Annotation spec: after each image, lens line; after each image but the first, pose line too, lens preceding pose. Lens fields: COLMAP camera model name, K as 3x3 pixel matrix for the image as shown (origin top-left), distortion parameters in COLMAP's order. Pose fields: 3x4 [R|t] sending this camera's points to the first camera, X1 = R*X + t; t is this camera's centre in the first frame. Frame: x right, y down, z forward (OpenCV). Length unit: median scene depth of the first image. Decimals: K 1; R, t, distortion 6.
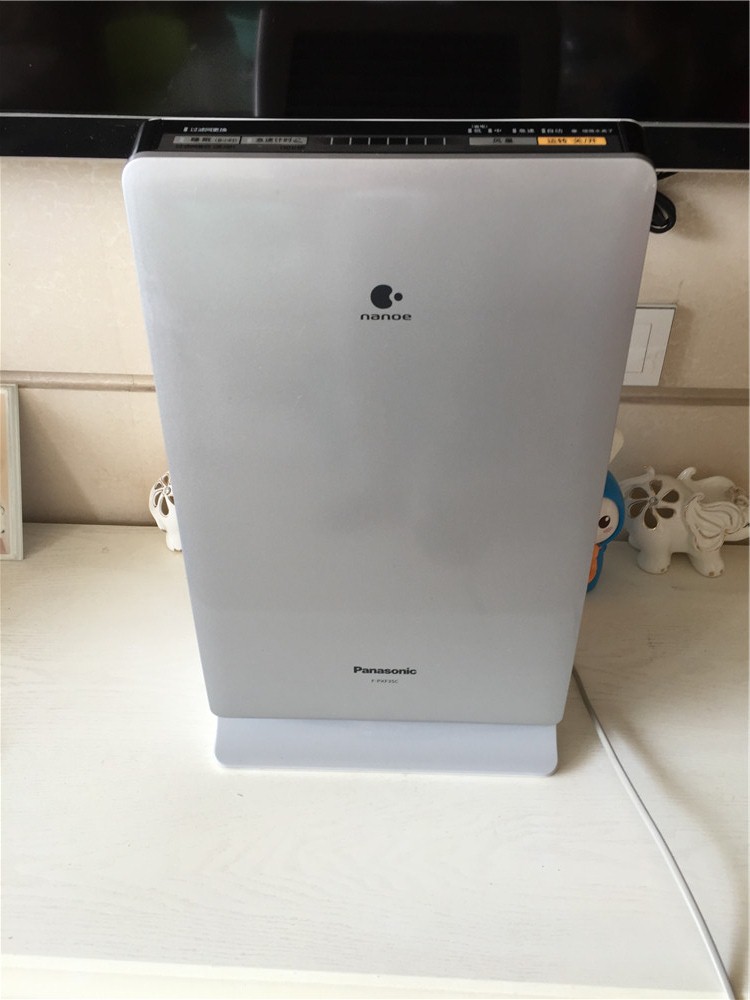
lens RADIAL K [[860.3, 0, 377.4], [0, 860.3, 496.8], [0, 0, 1]] dist [0.099296, -0.139736]
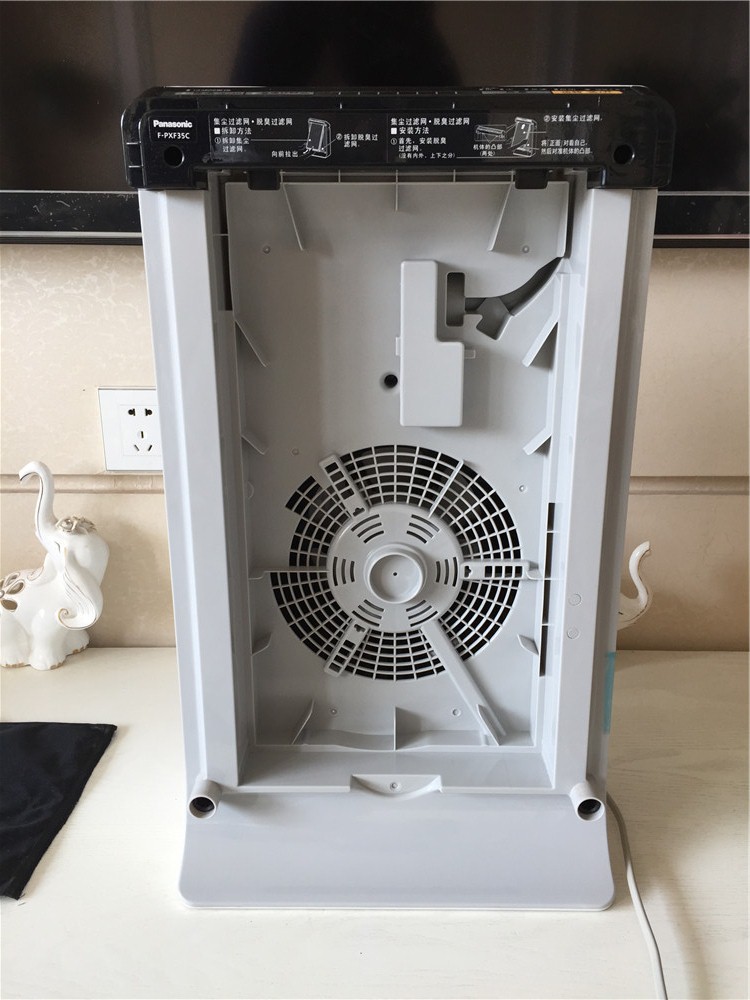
lens RADIAL K [[860.3, 0, 379.4], [0, 860.3, 503.6], [0, 0, 1]] dist [0.099296, -0.139736]
pose [[0.998986, -0.011030, 0.043659, 0.127801], [0.023746, 0.952816, -0.302619, 0.200456], [-0.038261, 0.303348, 0.952111, 0.064973]]
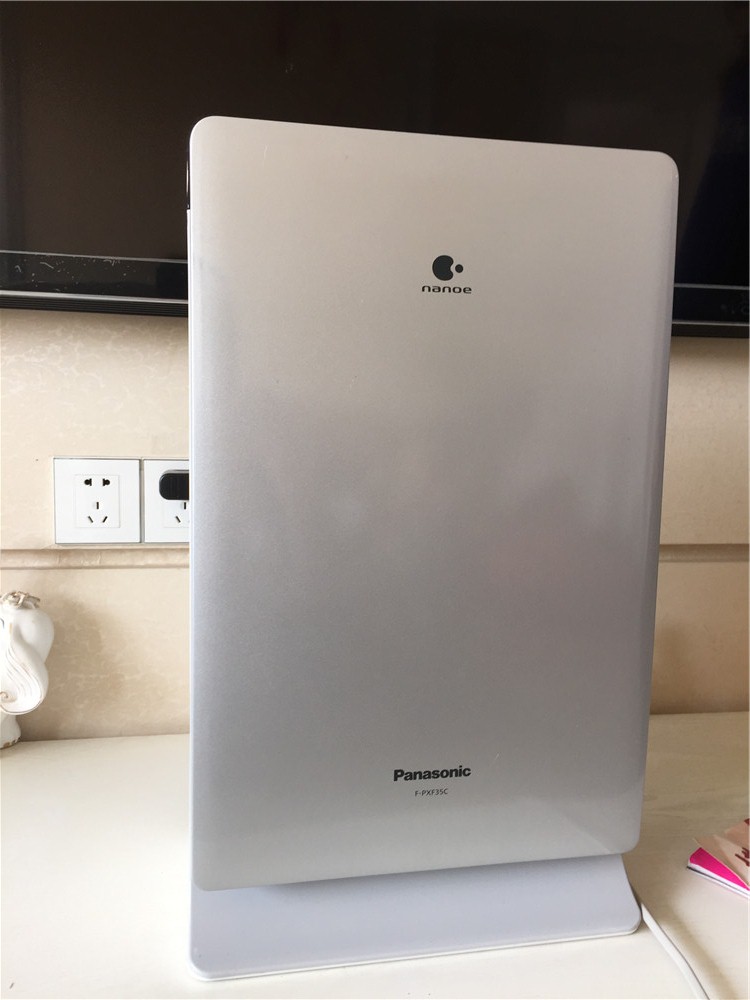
lens RADIAL K [[860.3, 0, 380.6], [0, 860.3, 501.5], [0, 0, 1]] dist [0.099296, -0.139736]
pose [[0.975395, 0.000444, 0.220466, -0.001932], [0.102448, 0.884559, -0.455038, 0.283906], [-0.195217, 0.466427, 0.862749, 0.099027]]
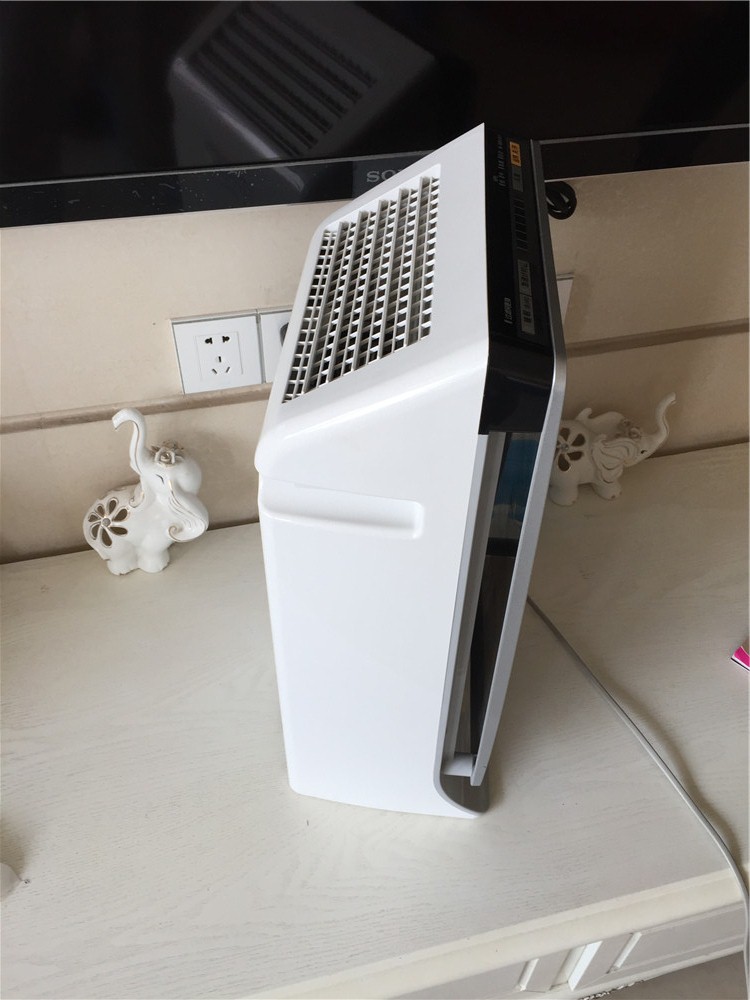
lens RADIAL K [[860.3, 0, 377.6], [0, 860.3, 503.3], [0, 0, 1]] dist [0.099296, -0.139736]
pose [[0.953534, -0.196411, 0.228465, -0.176968], [0.151304, 0.967914, 0.200622, -0.183414], [-0.260539, -0.156732, 0.952657, -0.004431]]
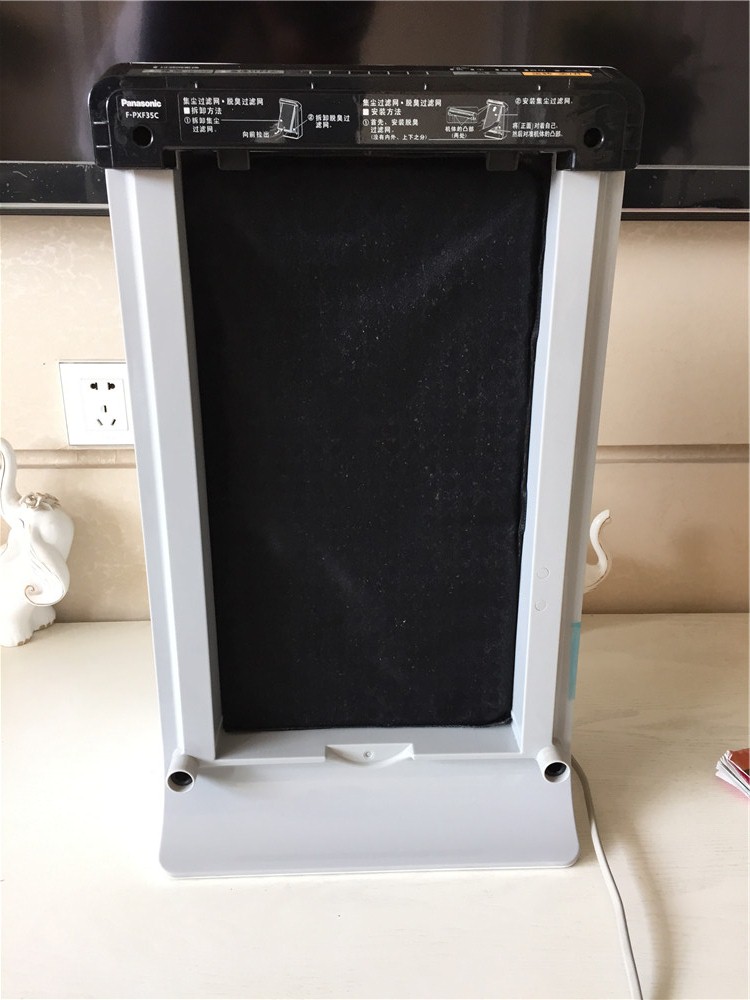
lens RADIAL K [[860.3, 0, 375.9], [0, 860.3, 503.4], [0, 0, 1]] dist [0.099296, -0.139736]
pose [[0.995721, -0.025761, 0.088744, 0.116146], [0.047999, 0.964822, -0.258485, 0.190810], [-0.078964, 0.261639, 0.961930, 0.054370]]
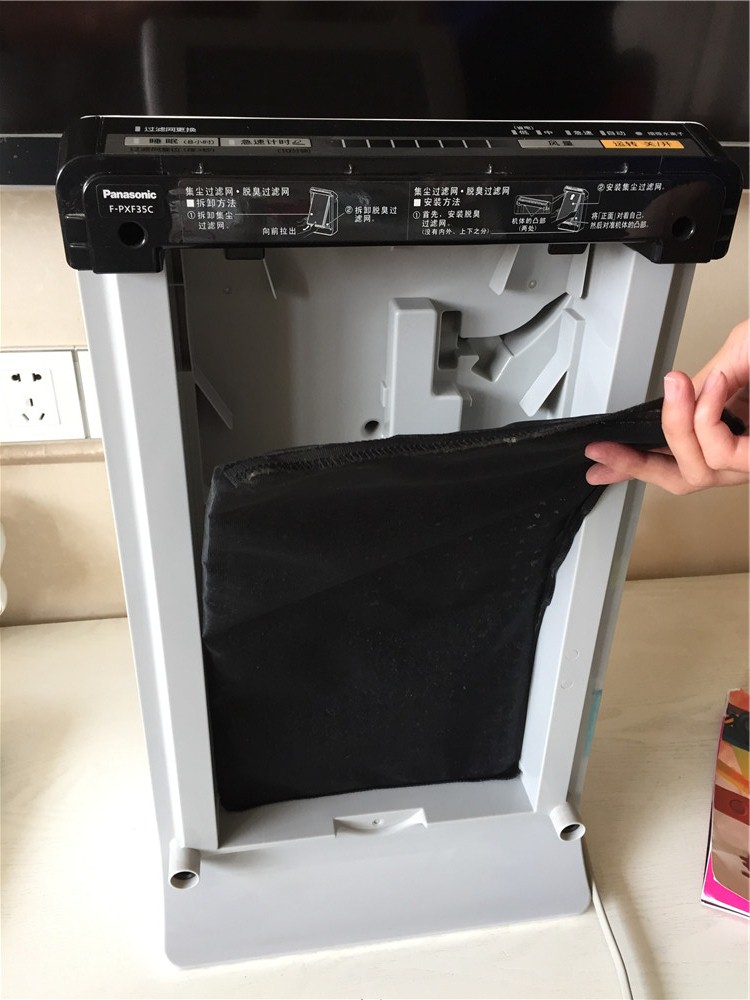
lens RADIAL K [[860.3, 0, 376.7], [0, 860.3, 500.7], [0, 0, 1]] dist [0.099296, -0.139736]
pose [[0.975983, -0.080476, 0.202436, 0.052056], [0.095621, 0.993217, -0.066164, 0.007713], [-0.195738, 0.083932, 0.977058, 0.103224]]
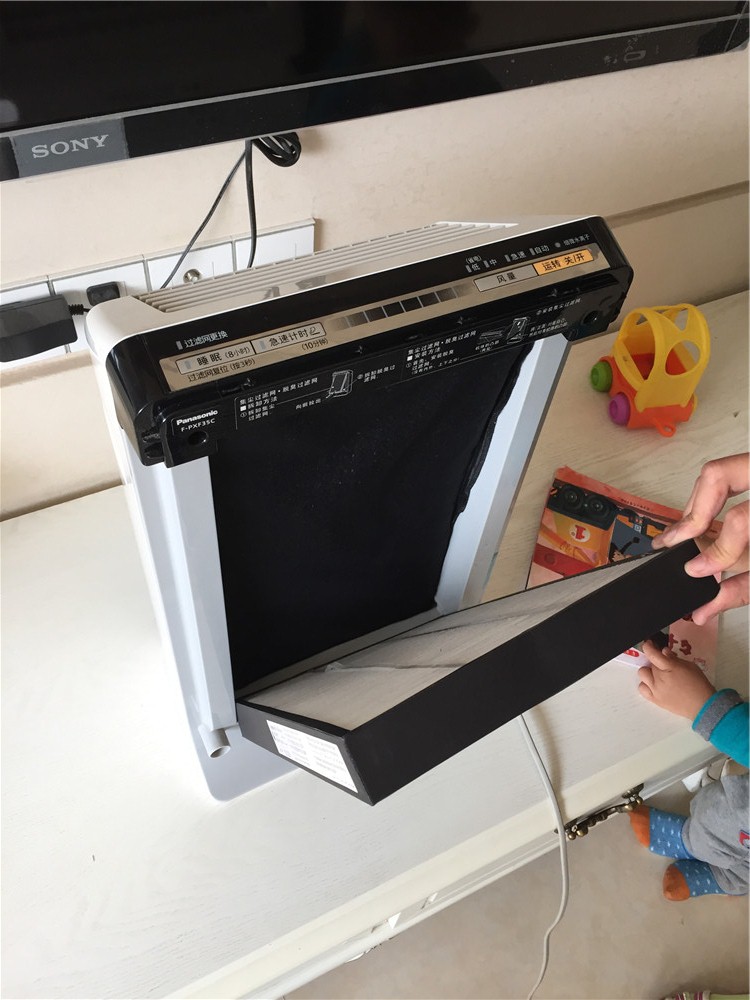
lens RADIAL K [[860.3, 0, 379.4], [0, 860.3, 504.2], [0, 0, 1]] dist [0.099296, -0.139736]
pose [[0.862539, -0.351459, 0.364010, -0.060917], [0.211580, 0.904008, 0.371489, -0.259702], [-0.459631, -0.243406, 0.854103, 0.043007]]
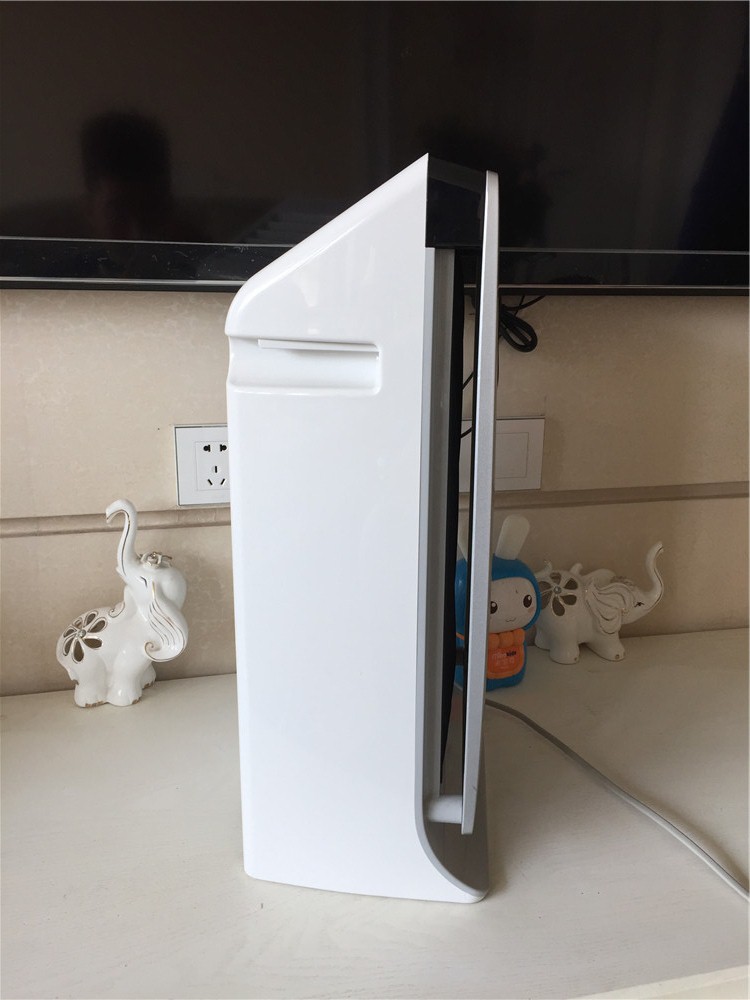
lens RADIAL K [[860.3, 0, 376.5], [0, 860.3, 502.4], [0, 0, 1]] dist [0.099296, -0.139736]
pose [[0.960873, -0.060316, 0.270344, -0.188915], [0.147903, 0.936941, -0.316649, 0.212024], [-0.234197, 0.344244, 0.909202, 0.023084]]
